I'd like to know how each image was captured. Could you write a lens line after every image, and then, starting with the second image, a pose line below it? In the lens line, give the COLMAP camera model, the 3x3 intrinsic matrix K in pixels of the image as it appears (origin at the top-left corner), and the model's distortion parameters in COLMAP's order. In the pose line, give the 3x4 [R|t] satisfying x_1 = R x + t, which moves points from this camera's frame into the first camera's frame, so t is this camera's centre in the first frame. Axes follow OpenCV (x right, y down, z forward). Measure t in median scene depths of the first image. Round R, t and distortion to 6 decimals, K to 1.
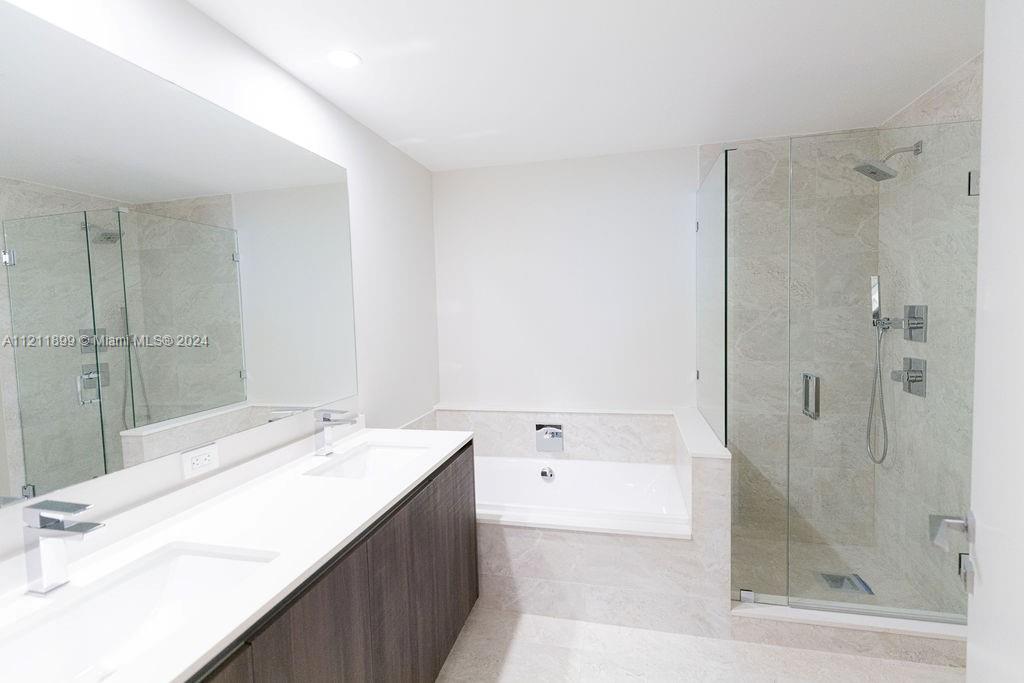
lens RADIAL K [[456.9, 0, 530.5], [0, 456.9, 330.8], [0, 0, 1]] dist [0.002218, -0.001834]
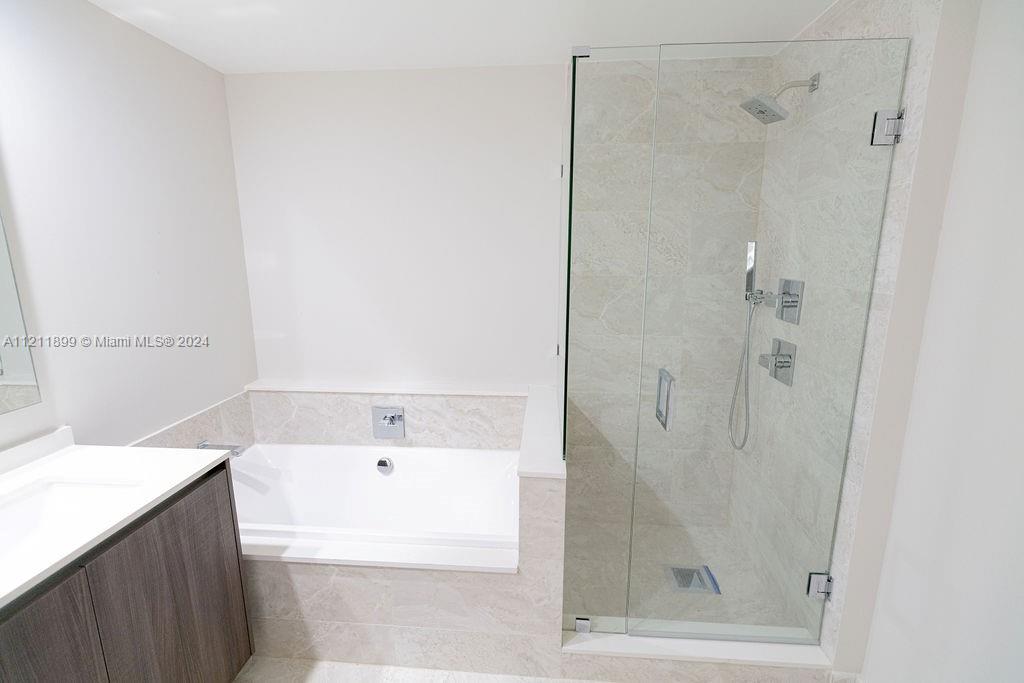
lens RADIAL K [[456.9, 0, 510.3], [0, 456.9, 338.4], [0, 0, 1]] dist [0.002218, -0.001834]
pose [[0.986510, -0.006037, 0.163589, 0.180610], [-0.016428, 0.990624, 0.135626, -0.053400], [-0.162874, -0.136484, 0.977161, 0.232855]]
